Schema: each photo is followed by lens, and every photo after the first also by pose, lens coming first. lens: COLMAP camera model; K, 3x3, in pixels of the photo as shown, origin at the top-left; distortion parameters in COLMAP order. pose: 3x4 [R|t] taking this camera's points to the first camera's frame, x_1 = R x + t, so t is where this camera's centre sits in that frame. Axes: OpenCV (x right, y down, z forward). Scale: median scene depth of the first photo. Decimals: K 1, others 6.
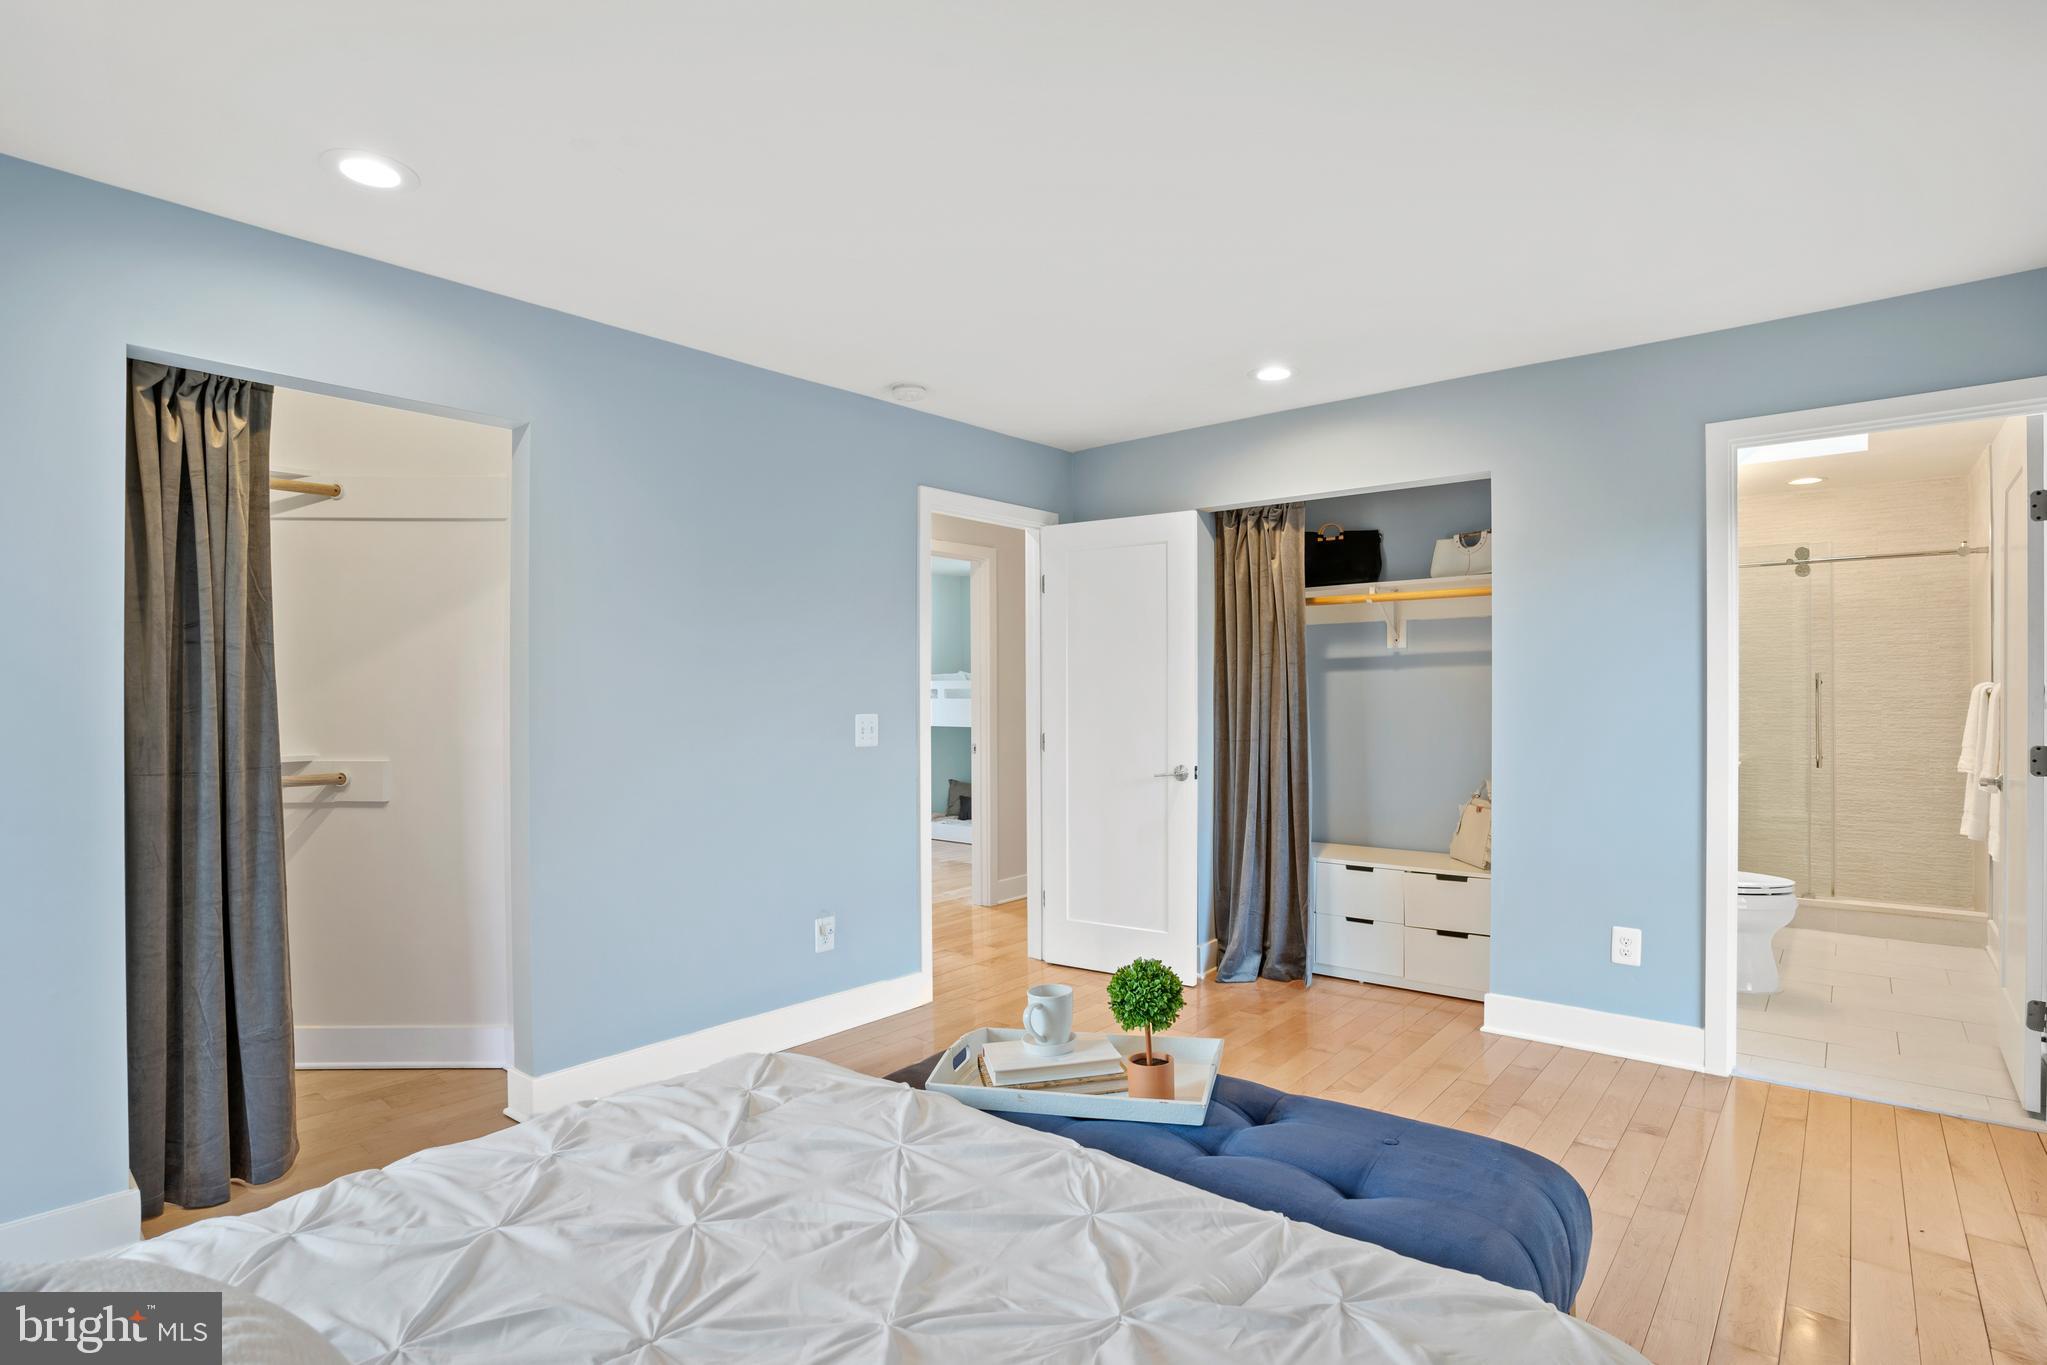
lens RADIAL K [[1023.5, 0, 1016.8], [0, 1023.5, 665.4], [0, 0, 1]] dist [-0.002934, 0.000221]
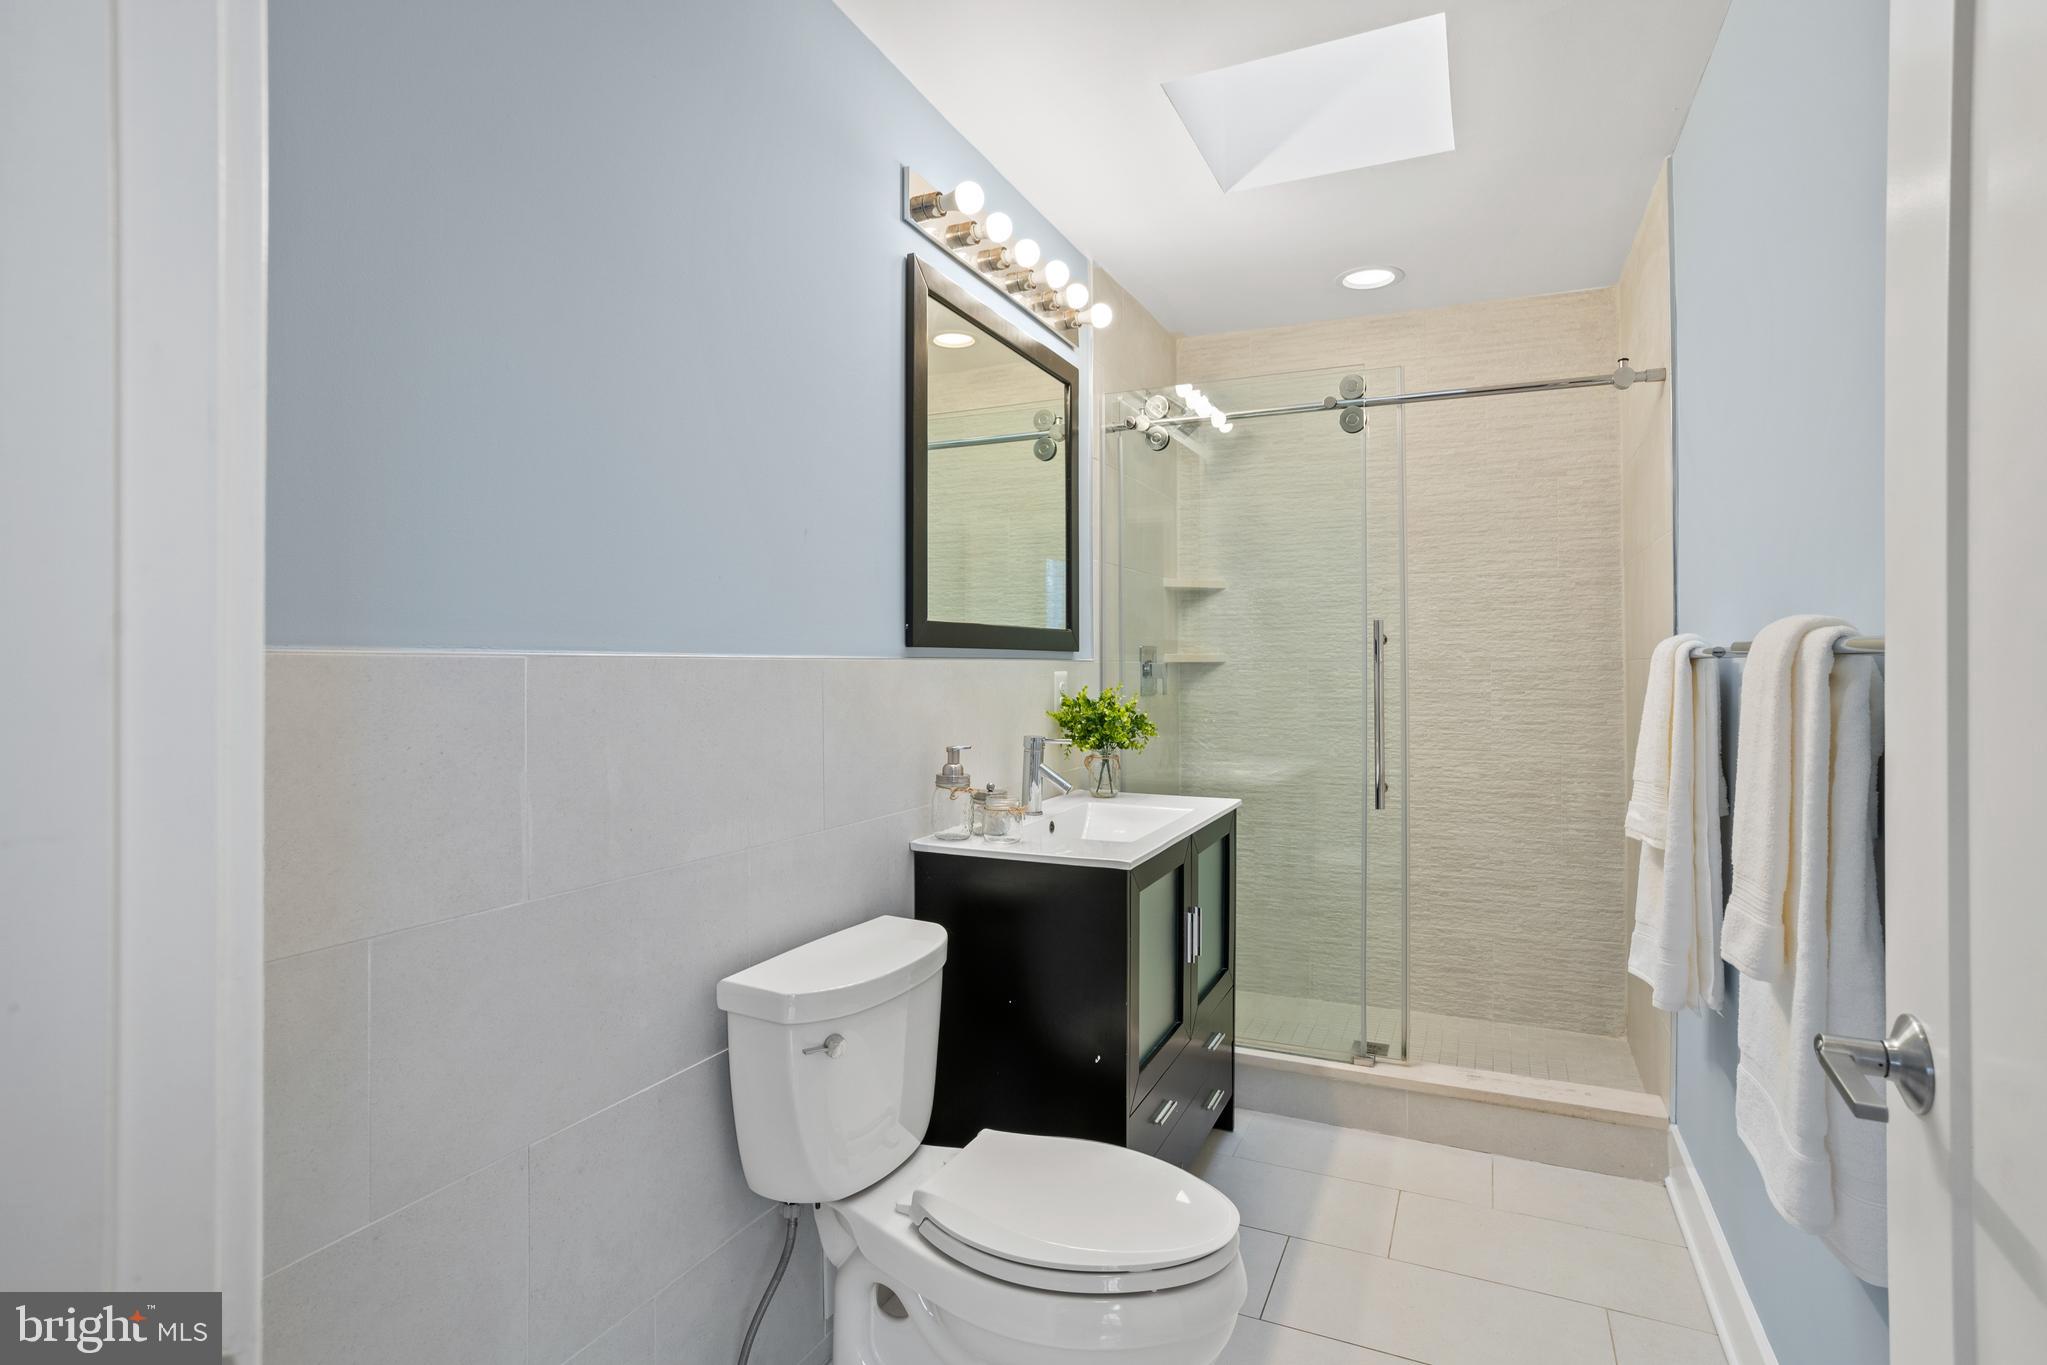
lens RADIAL K [[1023.5, 0, 1016.8], [0, 1023.5, 665.4], [0, 0, 1]] dist [-0.002934, 0.000221]
pose [[0.968684, -0.006855, 0.248204, 0.485345], [0.004647, 0.999944, 0.009482, 0.022988], [-0.248255, -0.008032, 0.968661, 0.553980]]
